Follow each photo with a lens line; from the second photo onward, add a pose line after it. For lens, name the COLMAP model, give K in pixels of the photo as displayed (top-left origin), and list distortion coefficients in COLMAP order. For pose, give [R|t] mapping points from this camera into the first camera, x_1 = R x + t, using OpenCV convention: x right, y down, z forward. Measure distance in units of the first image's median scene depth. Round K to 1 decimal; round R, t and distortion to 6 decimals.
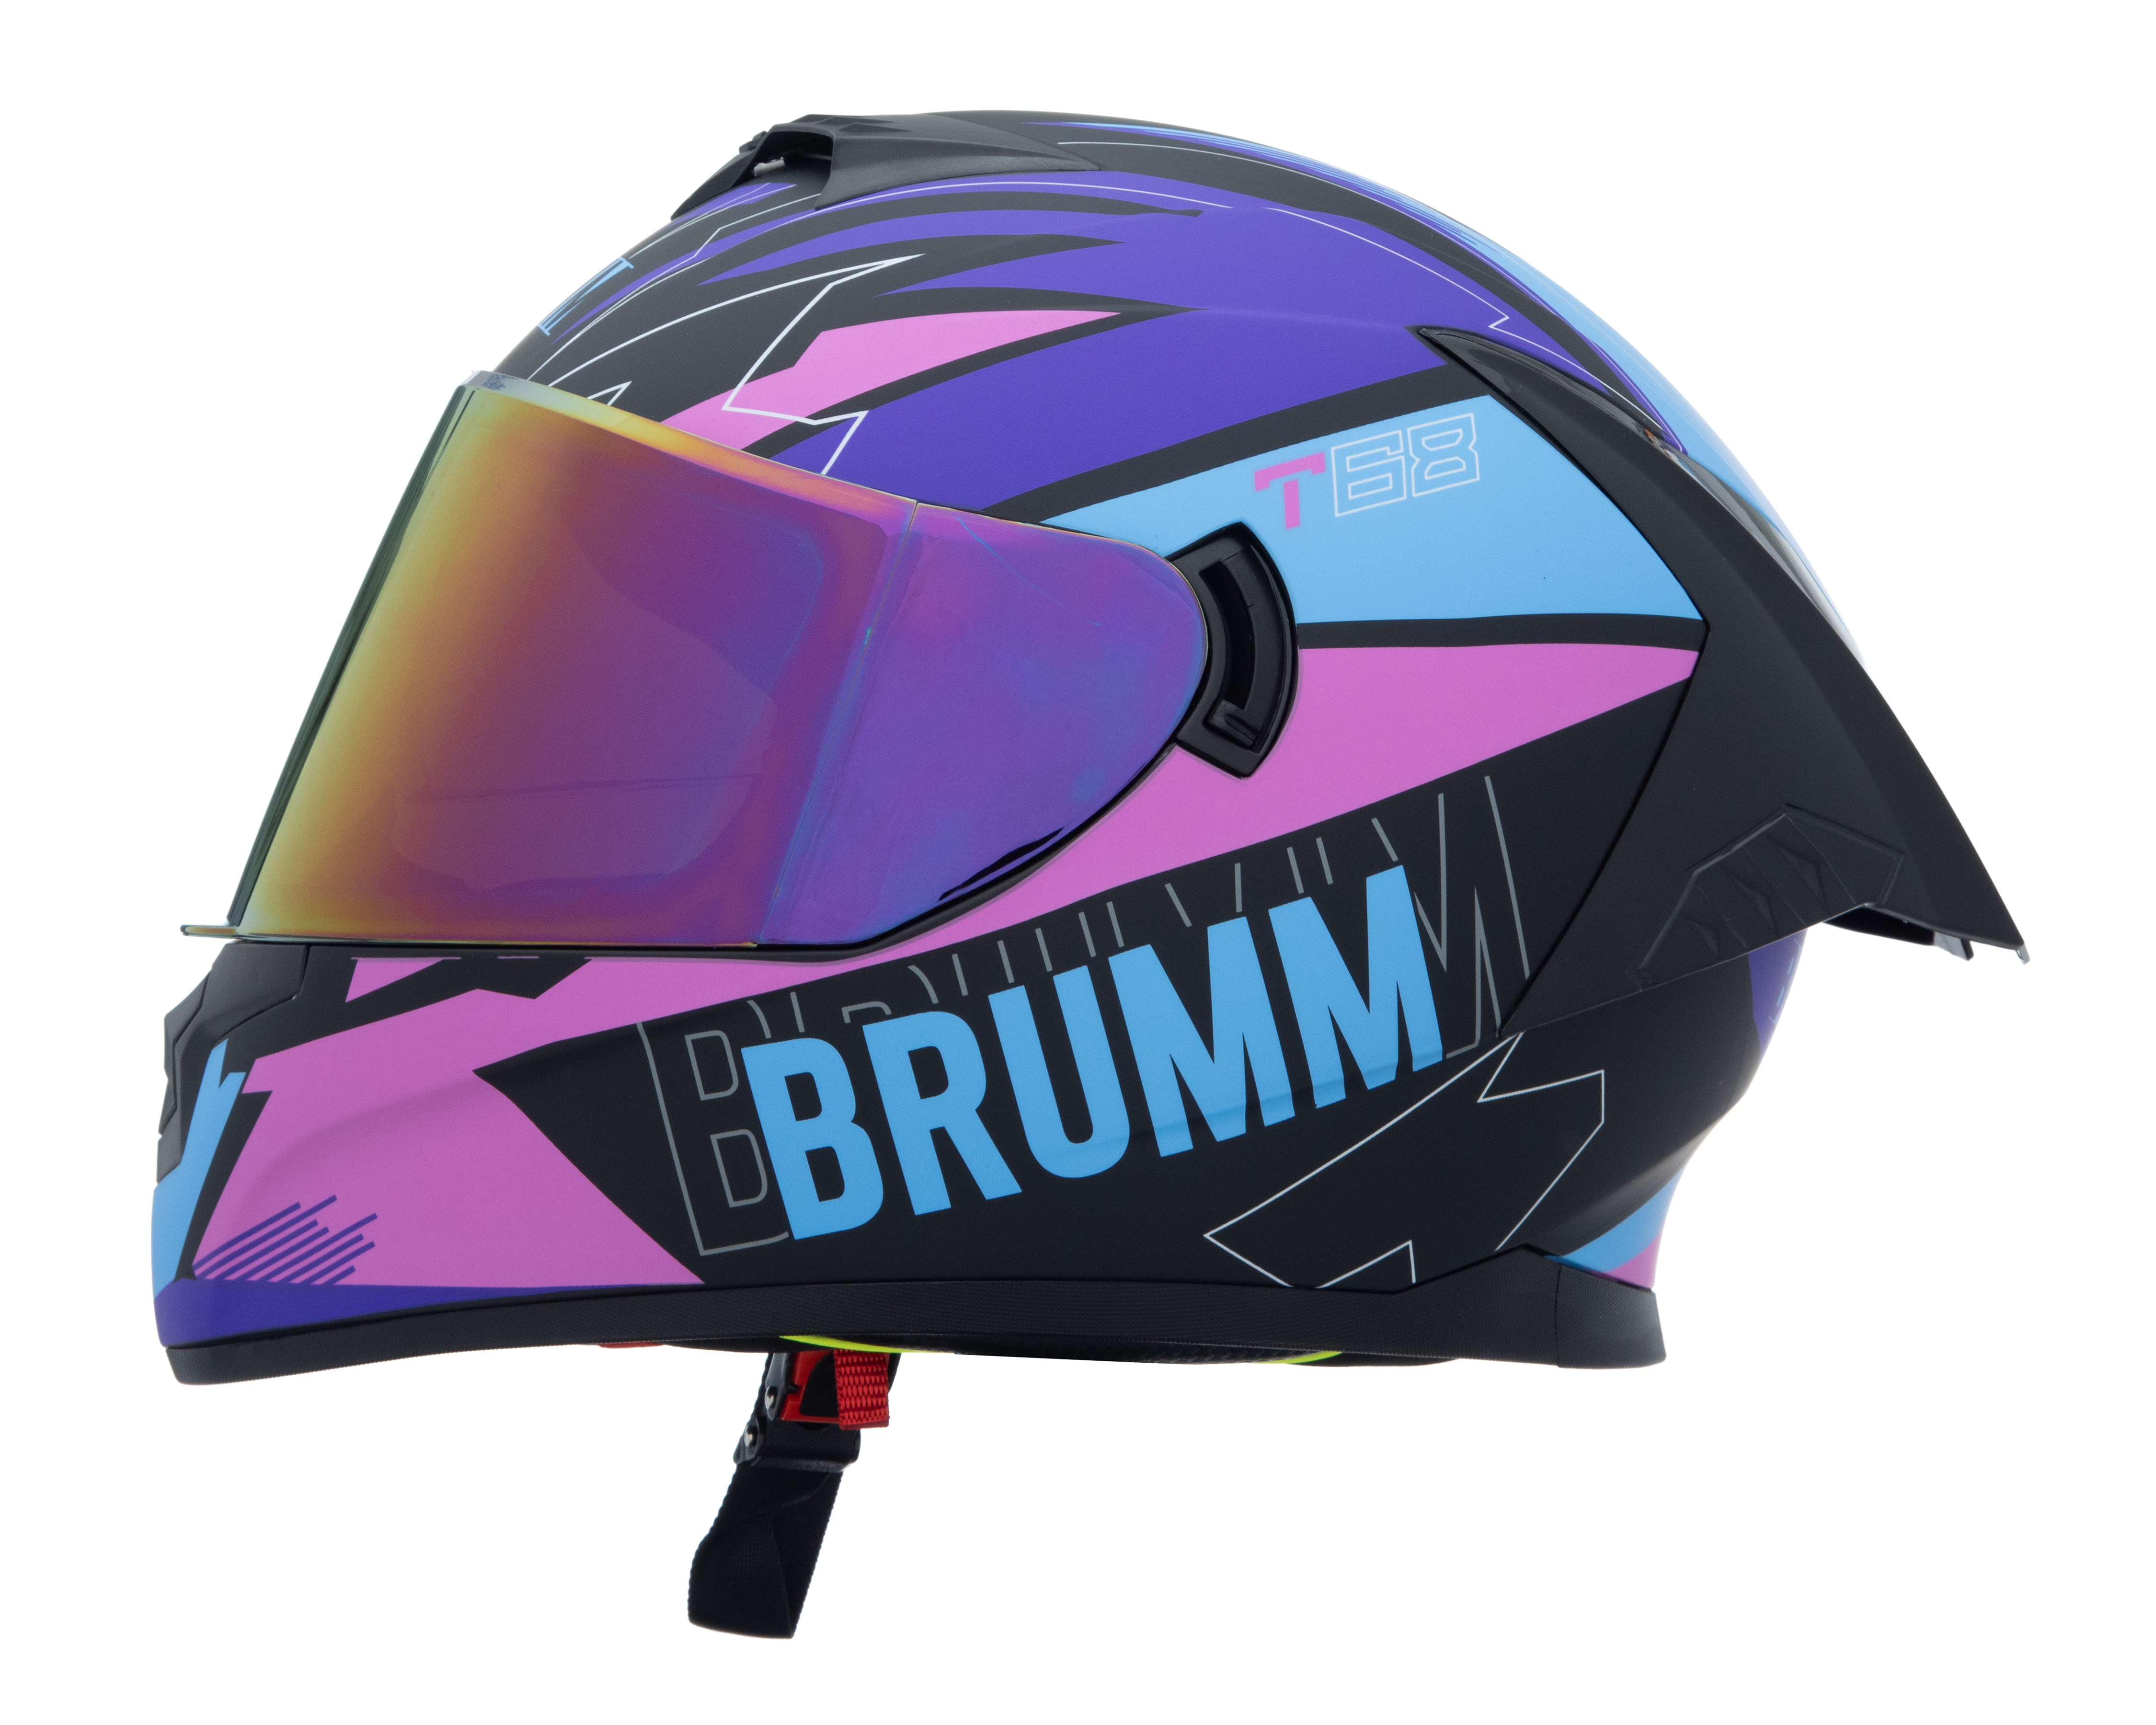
lens RADIAL K [[5755.2, 0, 1078.0], [0, 5755.2, 862.5], [0, 0, 1]] dist [0.020467, -1.277653]
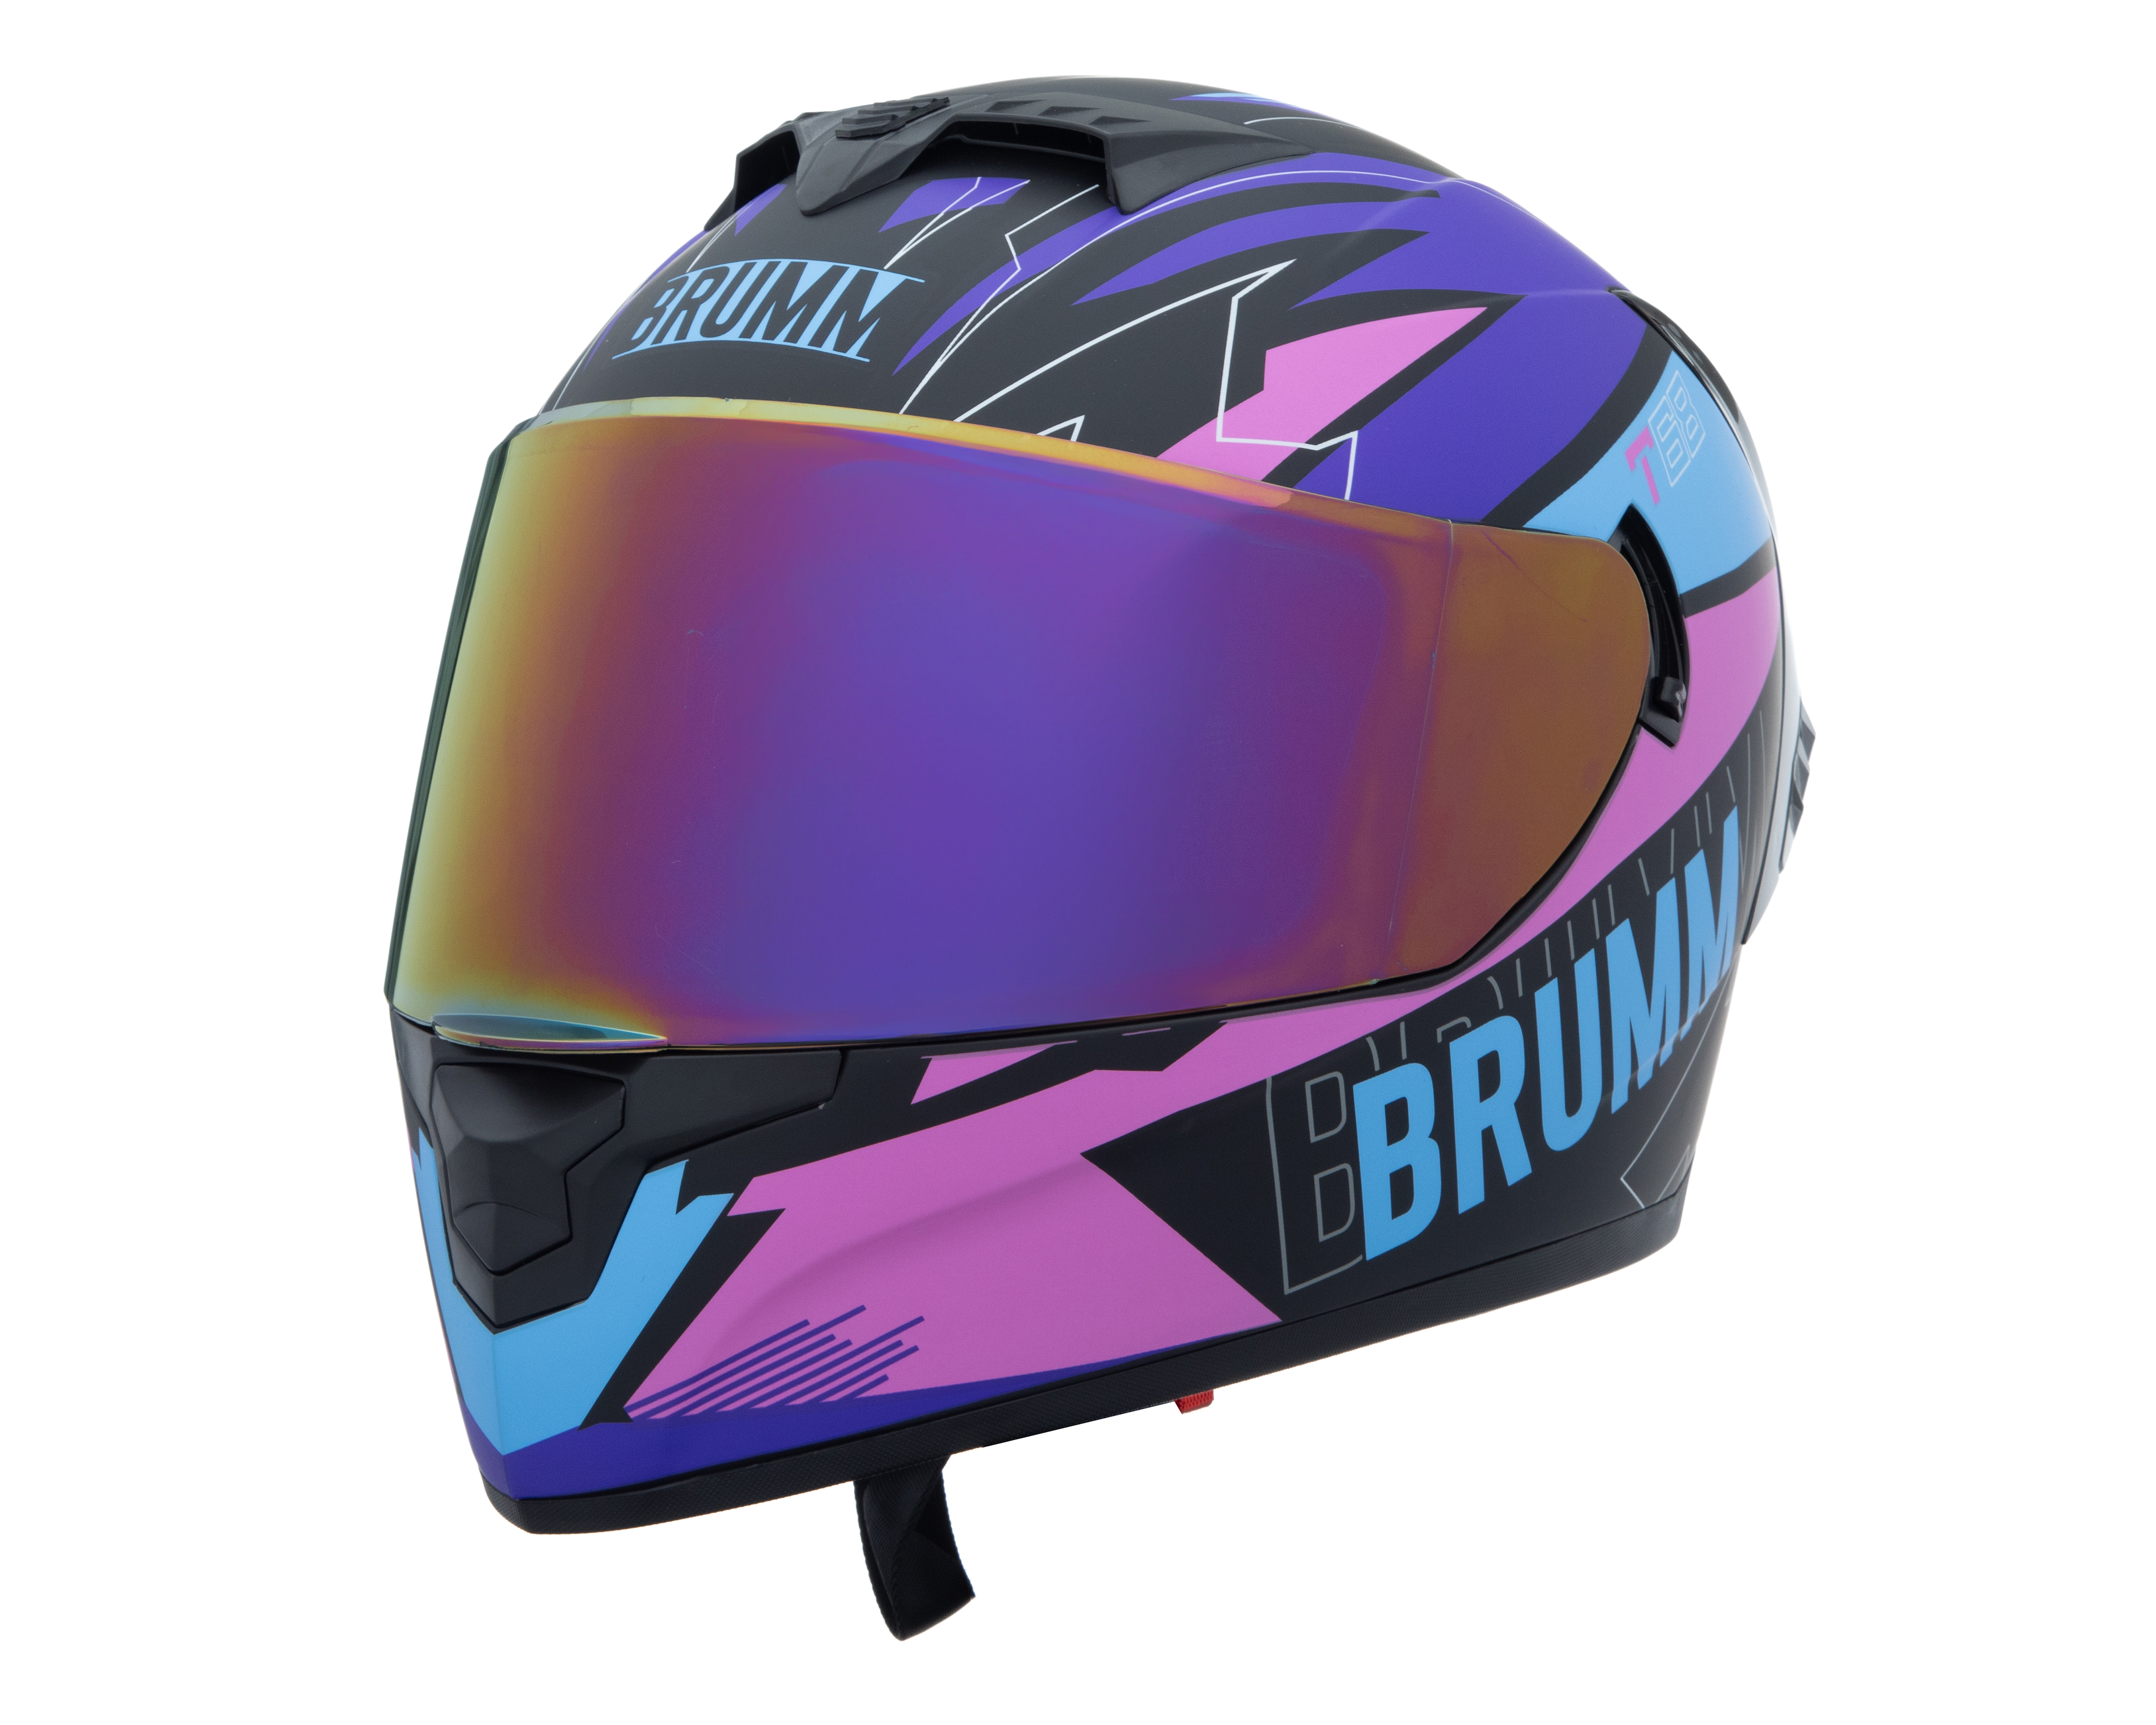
lens RADIAL K [[5755.2, 0, 1078.0], [0, 5755.2, 862.5], [0, 0, 1]] dist [0.020467, -1.277653]
pose [[0.706689, -0.151777, 0.691053, -0.771091], [0.069267, 0.986869, 0.145914, -0.153760], [-0.704125, -0.055249, 0.707923, 0.327146]]
